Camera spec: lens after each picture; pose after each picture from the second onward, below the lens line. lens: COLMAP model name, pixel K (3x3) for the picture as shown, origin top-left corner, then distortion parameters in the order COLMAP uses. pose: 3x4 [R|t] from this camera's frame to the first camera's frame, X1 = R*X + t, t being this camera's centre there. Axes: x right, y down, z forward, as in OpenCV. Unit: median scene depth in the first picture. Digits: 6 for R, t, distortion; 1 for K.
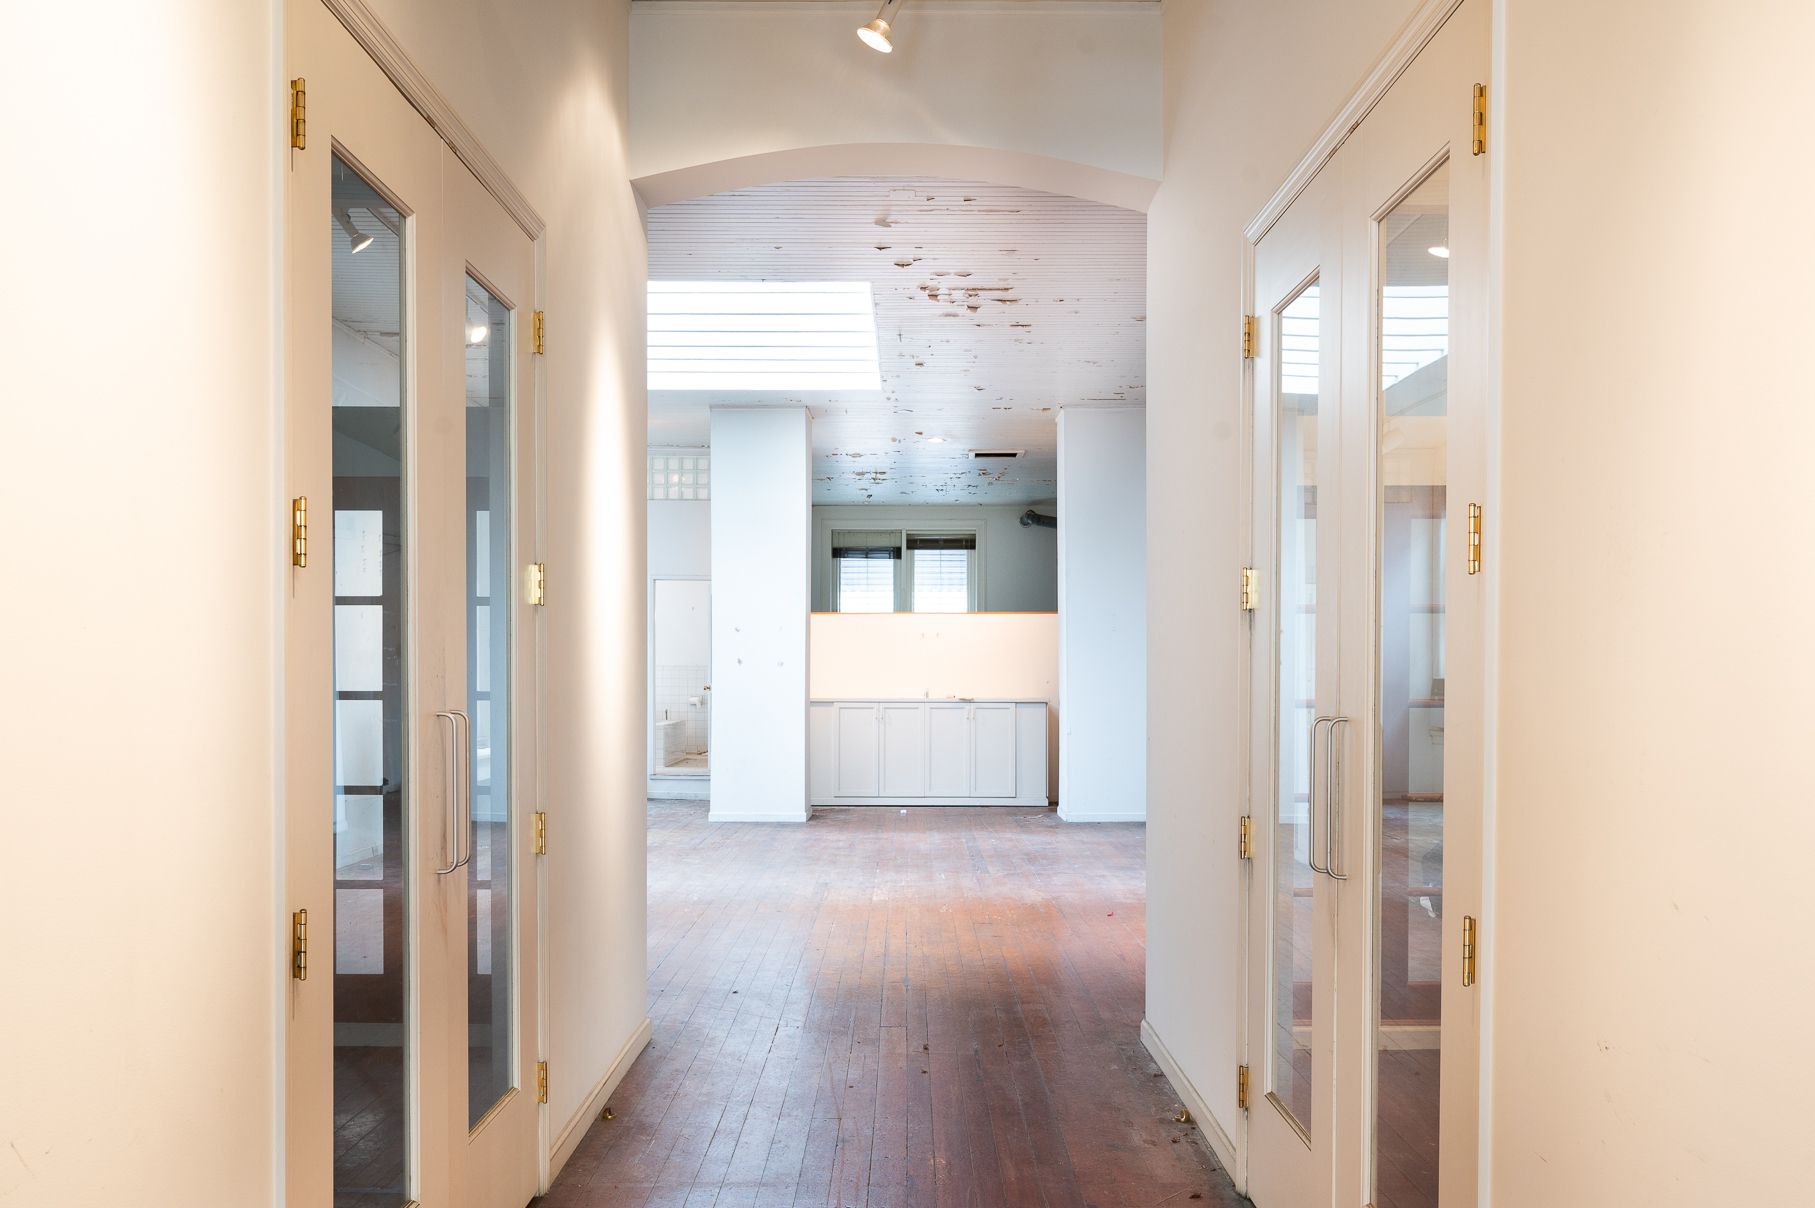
lens RADIAL K [[1303.0, 0, 907.5], [0, 1303.0, 684.9], [0, 0, 1]] dist [0.000311, 0.000010]
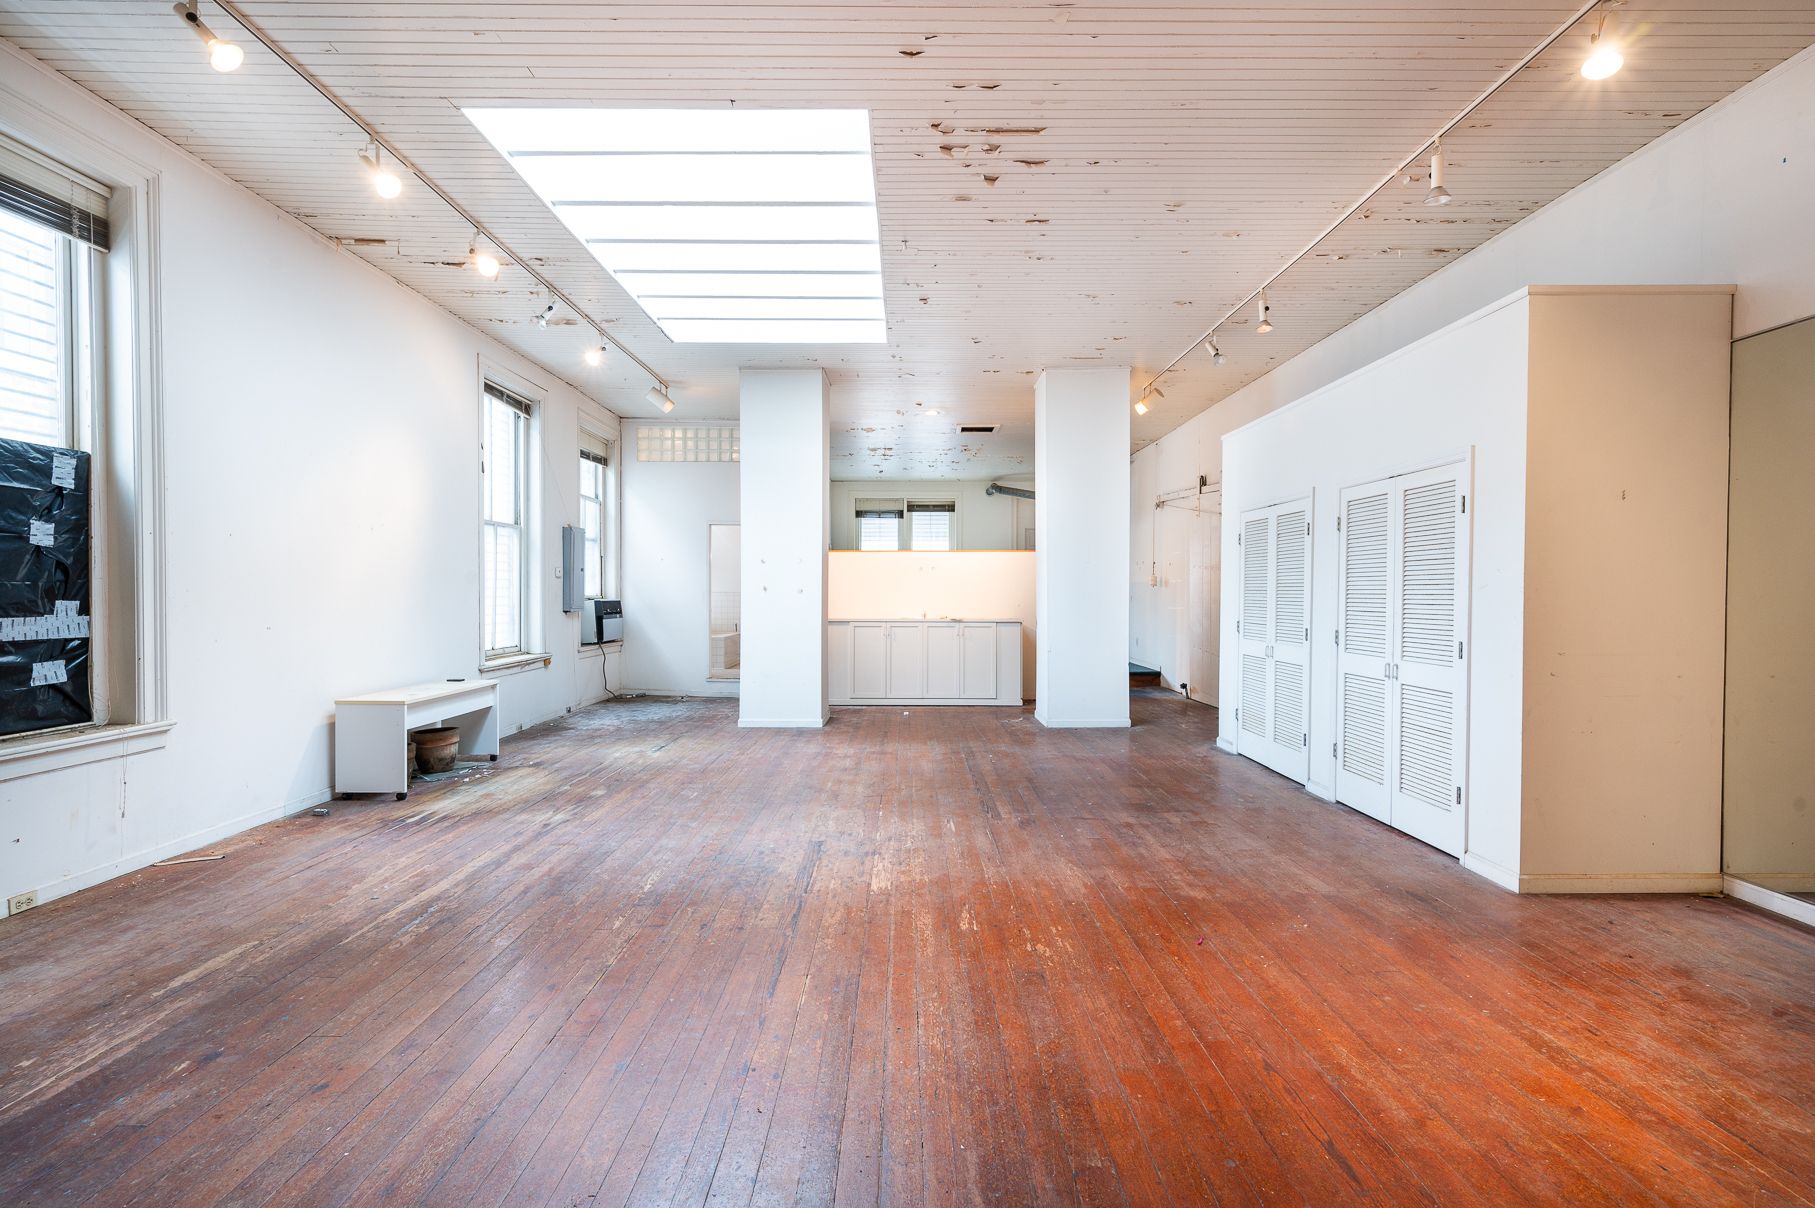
lens RADIAL K [[839.5, 0, 909.3], [0, 839.5, 606.9], [0, 0, 1]] dist [0.001737, 0.000373]
pose [[0.999996, 0.000989, 0.002787, -0.002105], [-0.000997, 0.999996, 0.002663, -0.003108], [-0.002784, -0.002666, 0.999993, 0.197166]]
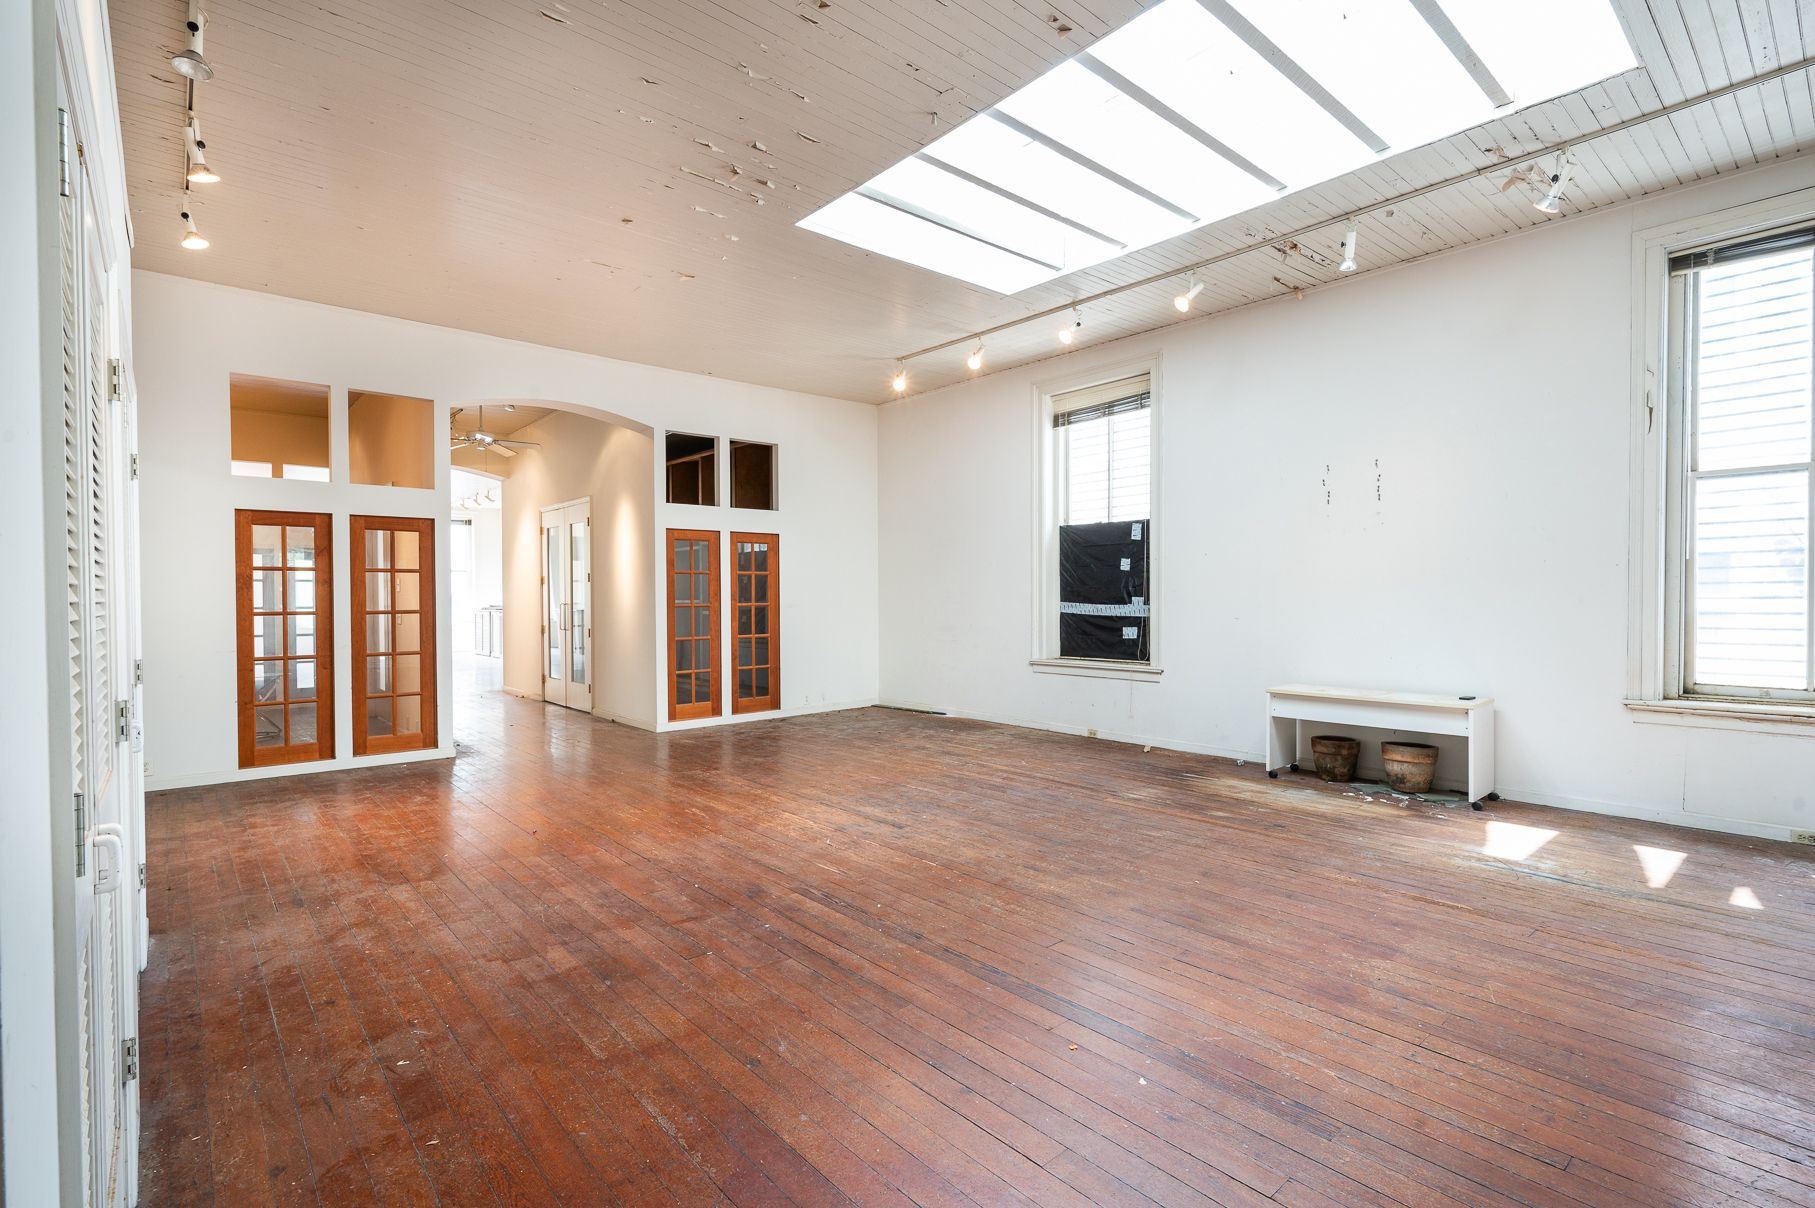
lens RADIAL K [[844.7, 0, 911.9], [0, 844.7, 606.2], [0, 0, 1]] dist [0.000738, 0.000517]
pose [[-0.752118, 0.010195, -0.658949, 0.182742], [-0.006782, 0.999708, 0.023208, -0.009749], [0.658993, 0.021924, -0.751829, 0.766465]]
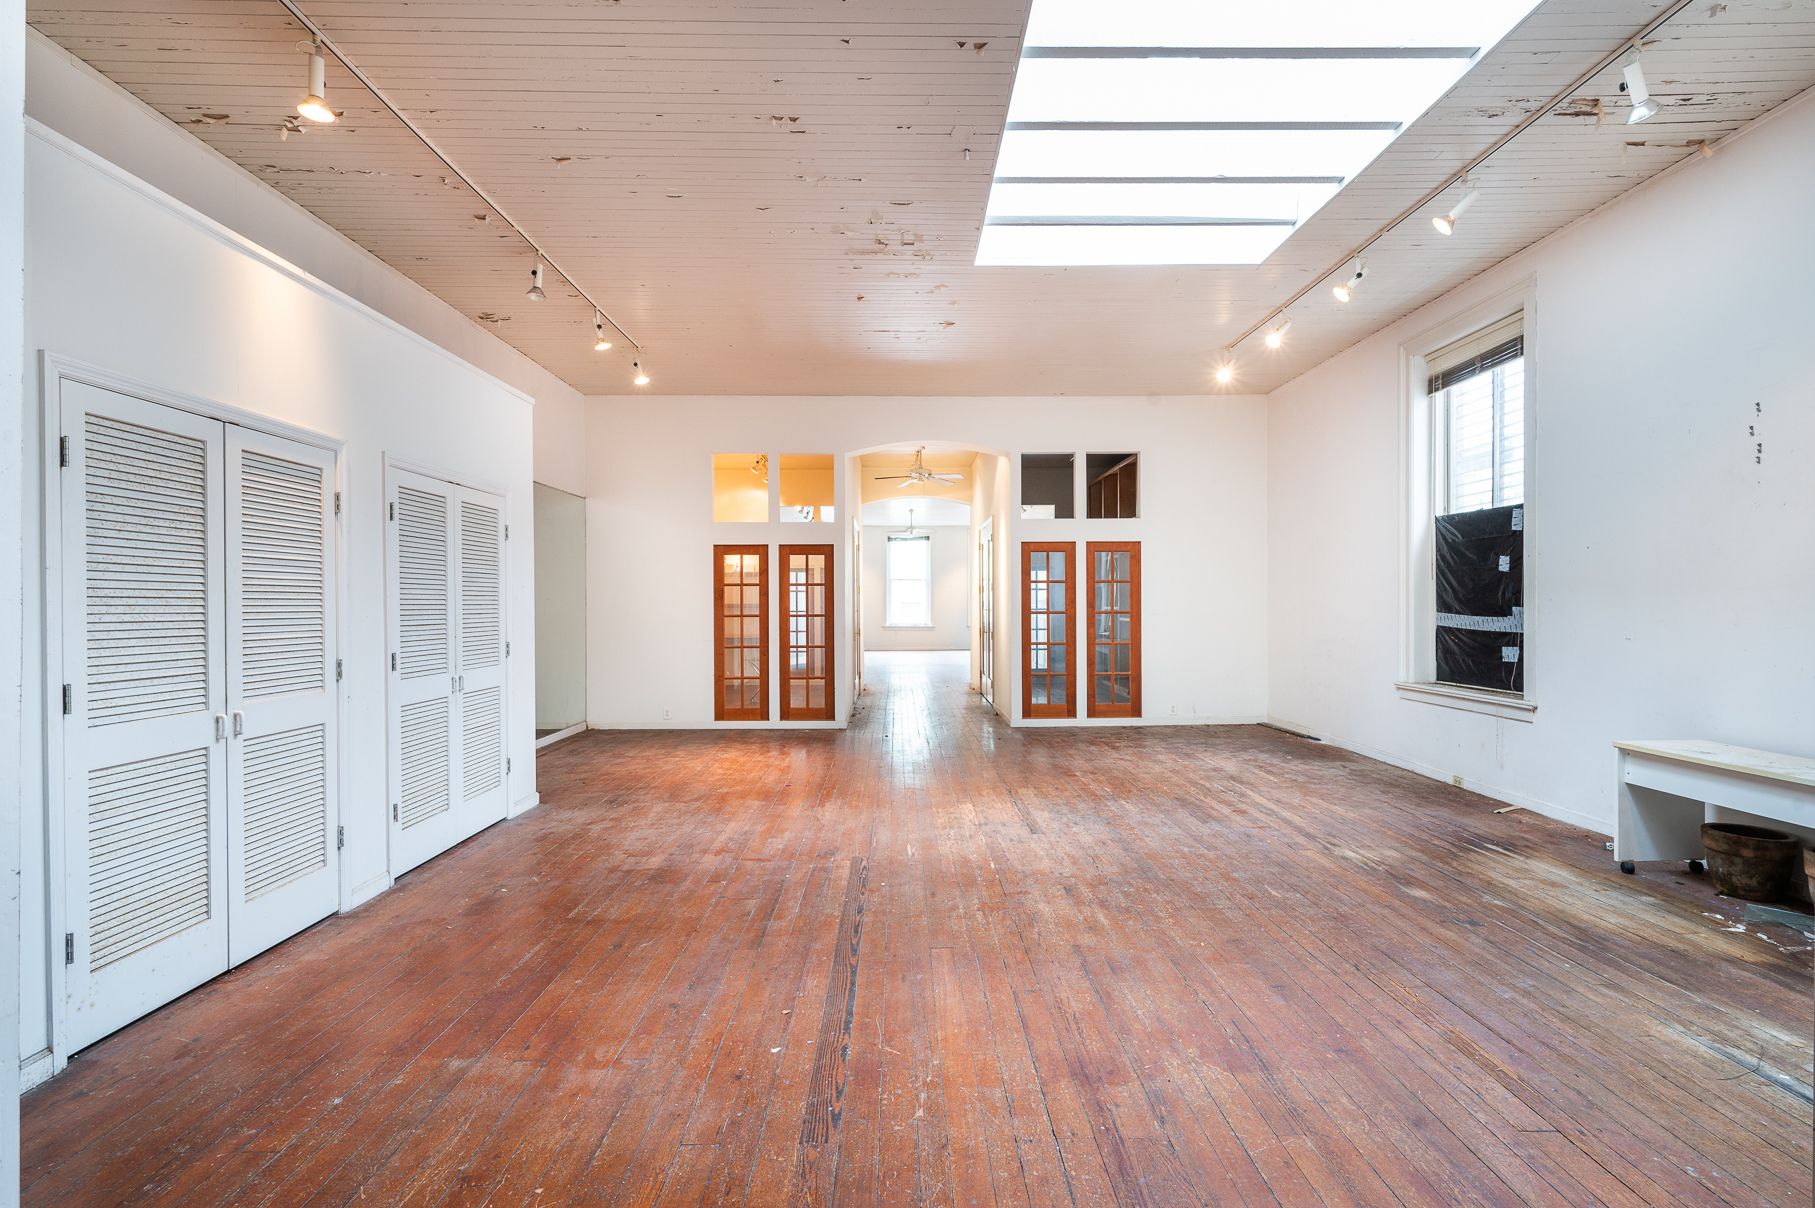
lens RADIAL K [[842.0, 0, 912.4], [0, 842.0, 606.0], [0, 0, 1]] dist [0.000268, -0.000128]
pose [[-0.999885, 0.002374, -0.014968, 0.019669], [0.002085, 0.999812, 0.019286, -0.012719], [0.015011, 0.019252, -0.999702, 0.851694]]
